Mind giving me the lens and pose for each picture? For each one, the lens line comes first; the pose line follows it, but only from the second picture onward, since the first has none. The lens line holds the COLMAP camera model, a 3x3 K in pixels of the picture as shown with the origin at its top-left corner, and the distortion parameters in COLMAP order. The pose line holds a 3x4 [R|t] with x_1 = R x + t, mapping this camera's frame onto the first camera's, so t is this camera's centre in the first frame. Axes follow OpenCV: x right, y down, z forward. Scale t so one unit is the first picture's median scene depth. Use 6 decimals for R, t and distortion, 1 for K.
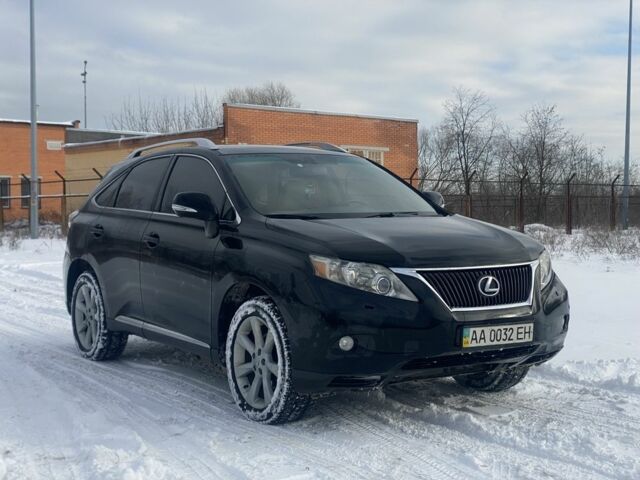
lens RADIAL K [[929.4, 0, 320.0], [0, 929.4, 240.0], [0, 0, 1]] dist [0.145036, -0.137754]
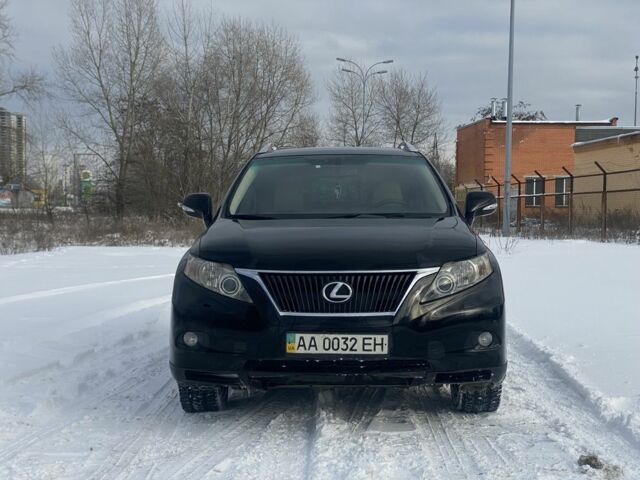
lens RADIAL K [[929.4, 0, 320.0], [0, 929.4, 240.0], [0, 0, 1]] dist [0.145036, -0.137754]
pose [[0.825465, 0.022562, -0.564002, 0.700929], [-0.021813, 0.999730, 0.008067, -0.010864], [0.564031, 0.005643, 0.825734, 0.209055]]
